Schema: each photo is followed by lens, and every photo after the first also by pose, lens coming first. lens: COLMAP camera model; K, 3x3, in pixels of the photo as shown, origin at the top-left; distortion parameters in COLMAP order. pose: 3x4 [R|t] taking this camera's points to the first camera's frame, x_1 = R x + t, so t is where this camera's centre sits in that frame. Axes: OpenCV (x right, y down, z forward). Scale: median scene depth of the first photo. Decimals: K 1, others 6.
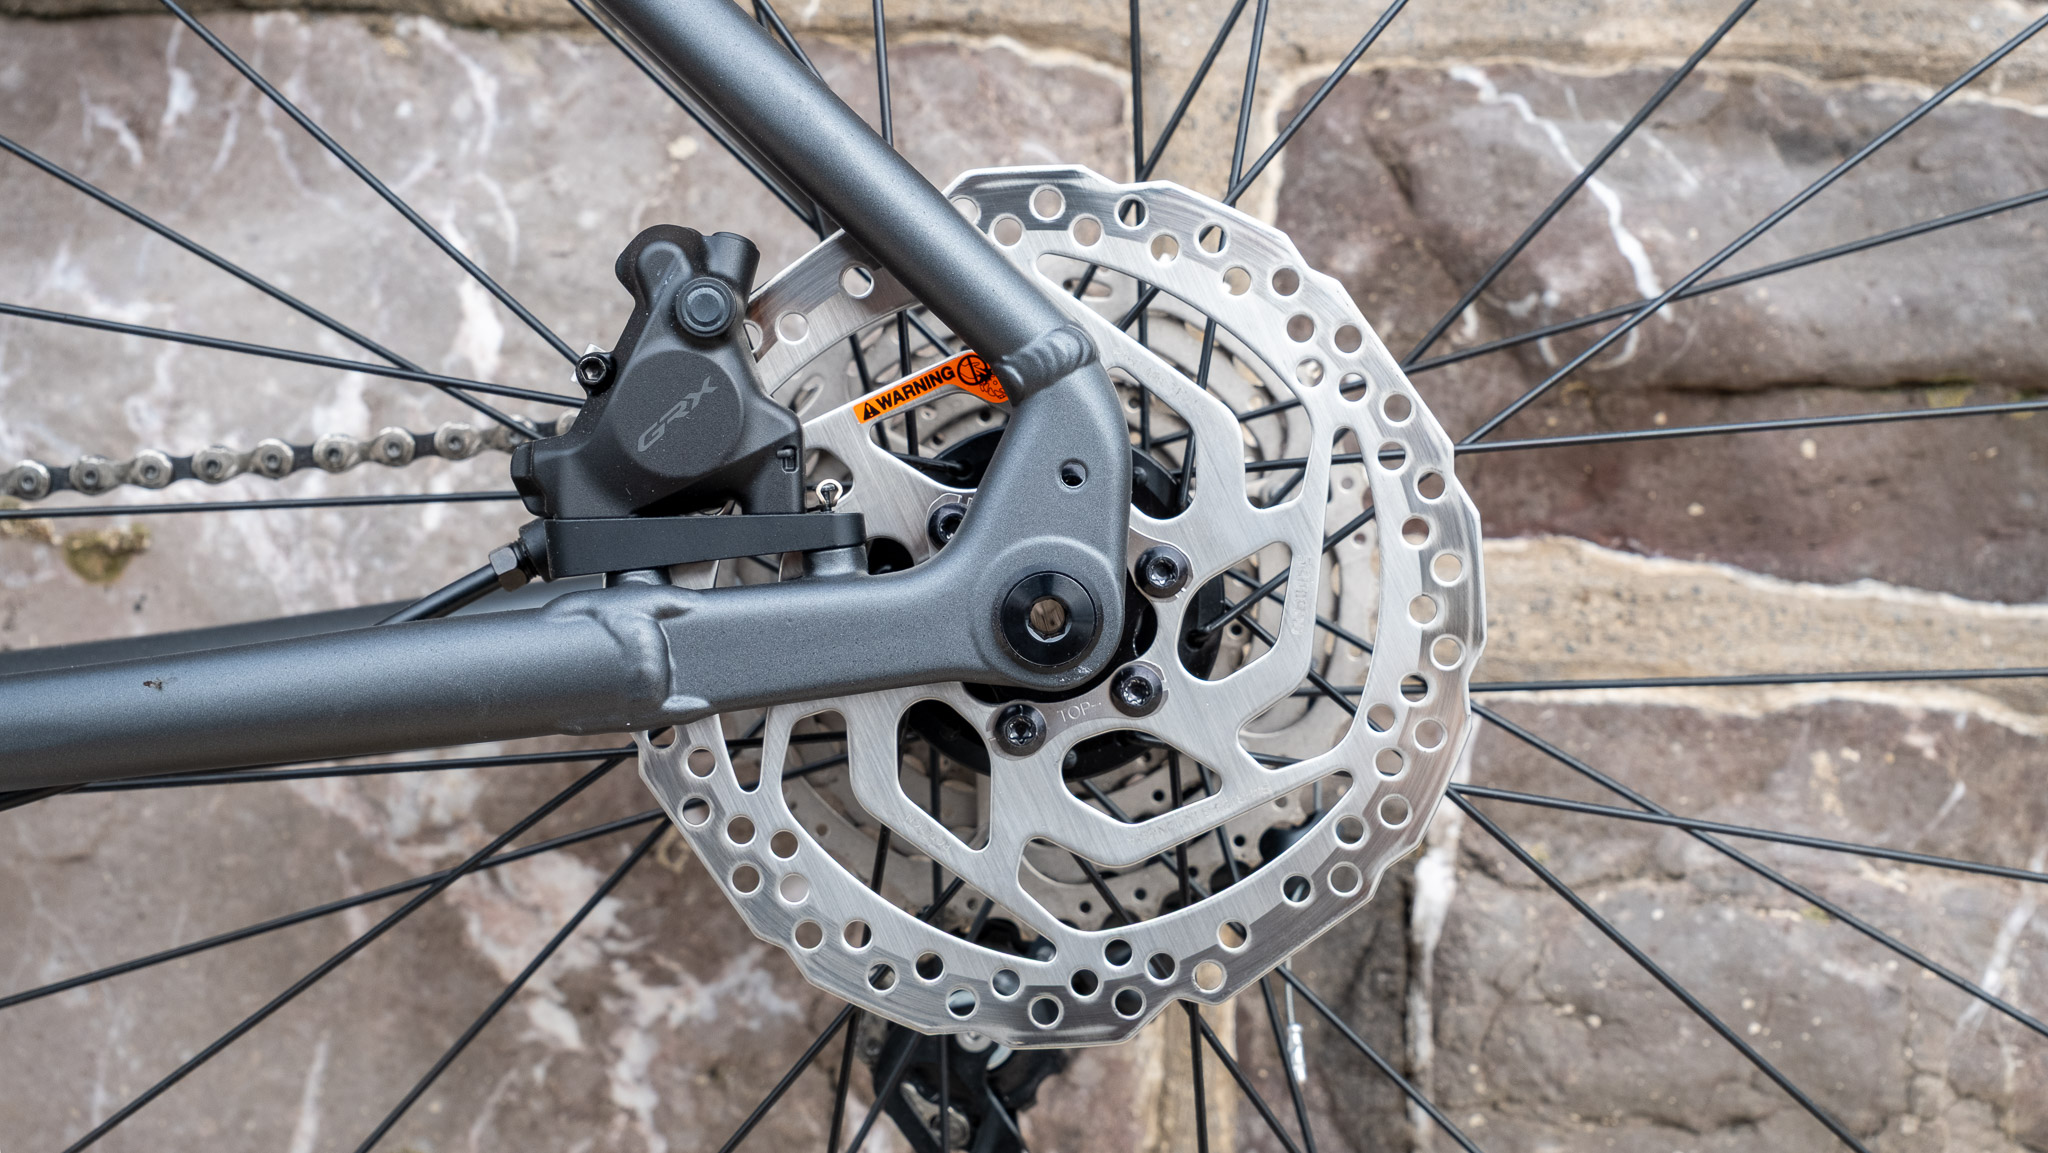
lens RADIAL K [[3201.9, 0, 1023.0], [0, 3201.9, 579.5], [0, 0, 1]] dist [-0.021224, 0.000000]
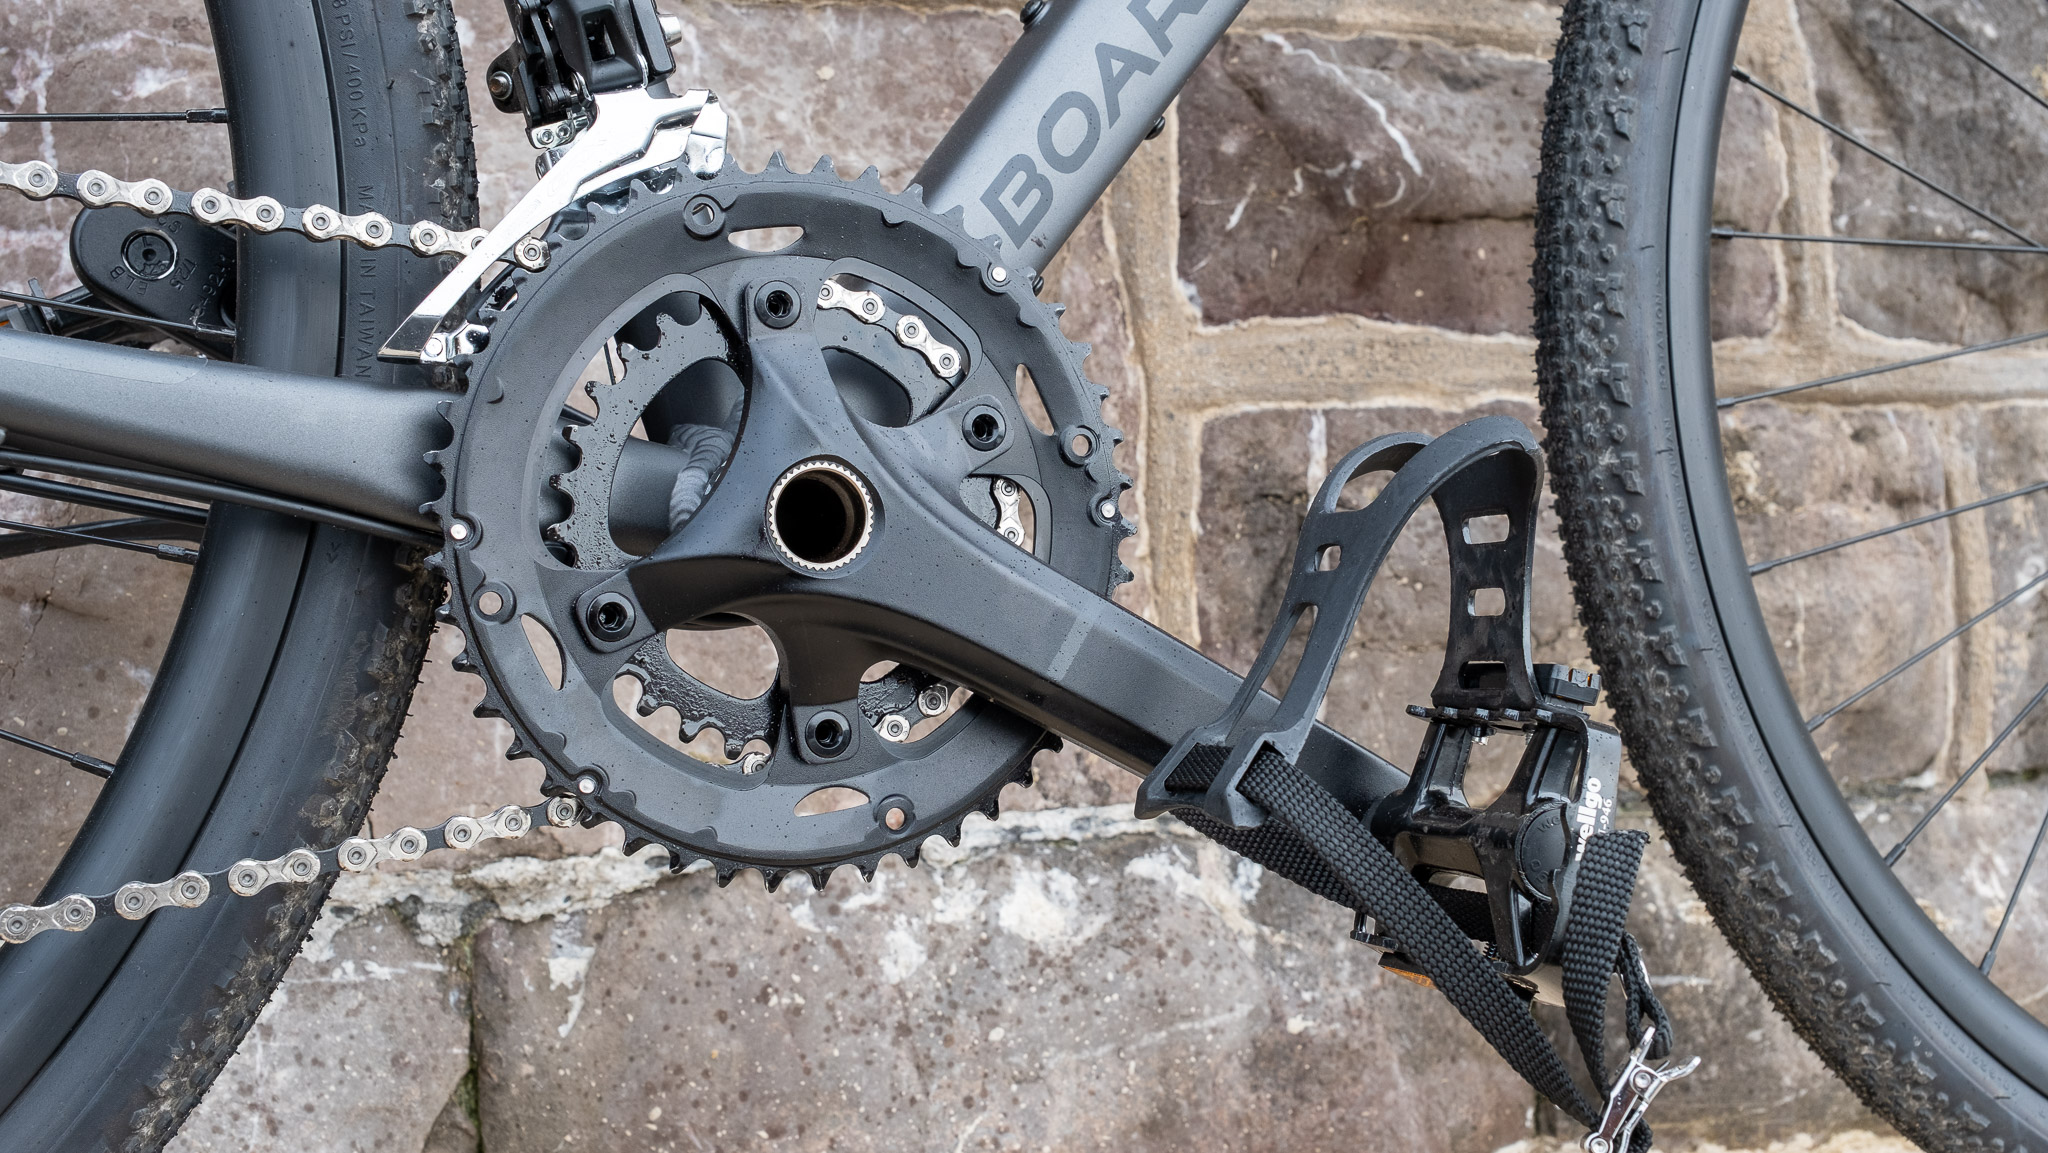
lens RADIAL K [[2362.2, 0, 1023.5], [0, 2362.2, 578.7], [0, 0, 1]] dist [0.011768, 0.000000]
pose [[0.901734, -0.066806, 0.427098, -0.530907], [0.081561, 0.996535, -0.016325, 0.133787], [-0.424527, 0.049555, 0.904058, -0.042686]]
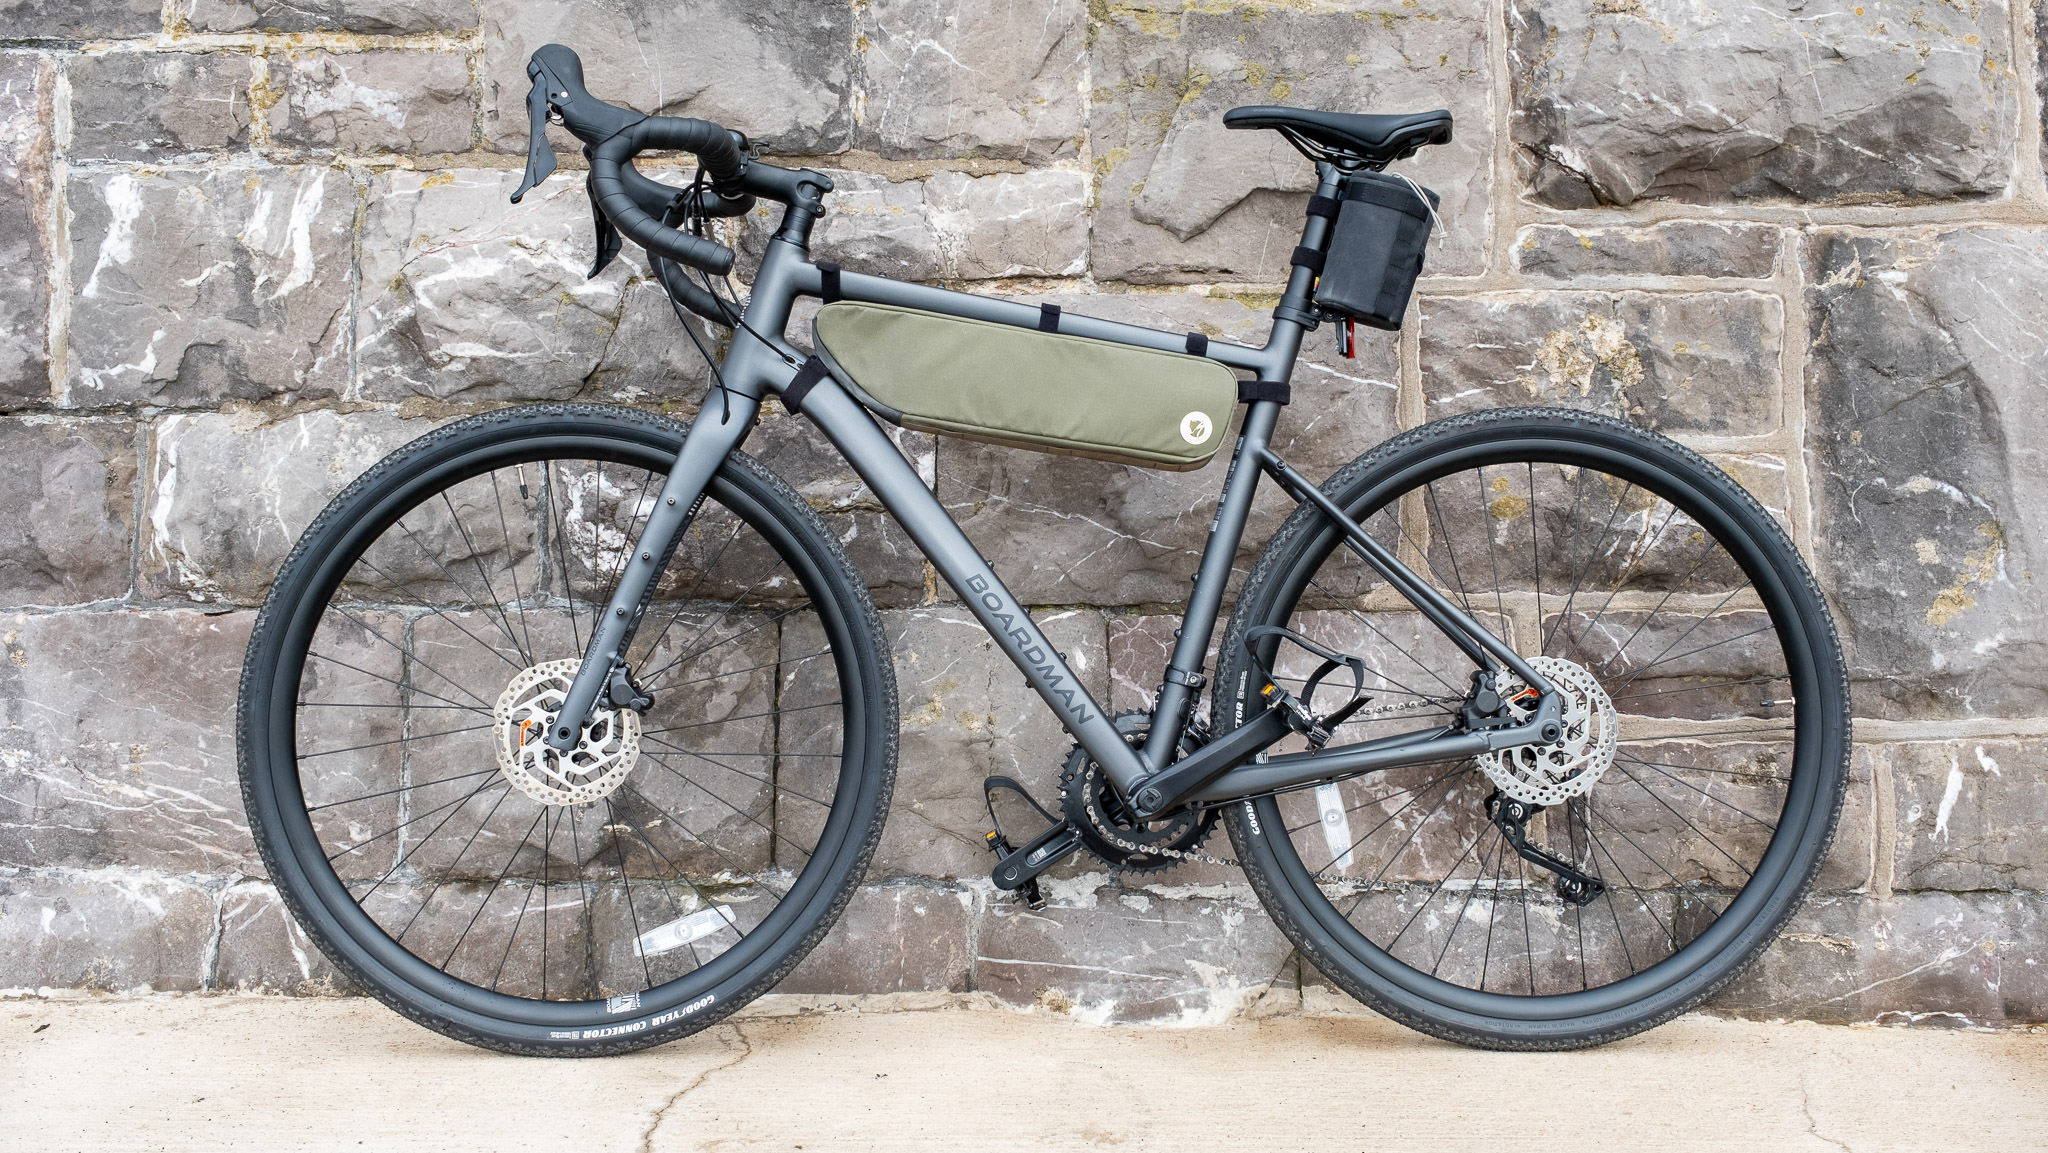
lens RADIAL K [[2246.7, 0, 1026.5], [0, 2246.7, 578.4], [0, 0, 1]] dist [0.003922, 0.000000]
pose [[0.998771, -0.047372, 0.014602, -0.744563], [0.048156, 0.997088, -0.059133, -0.054186], [-0.011758, 0.059763, 0.998143, -2.366252]]
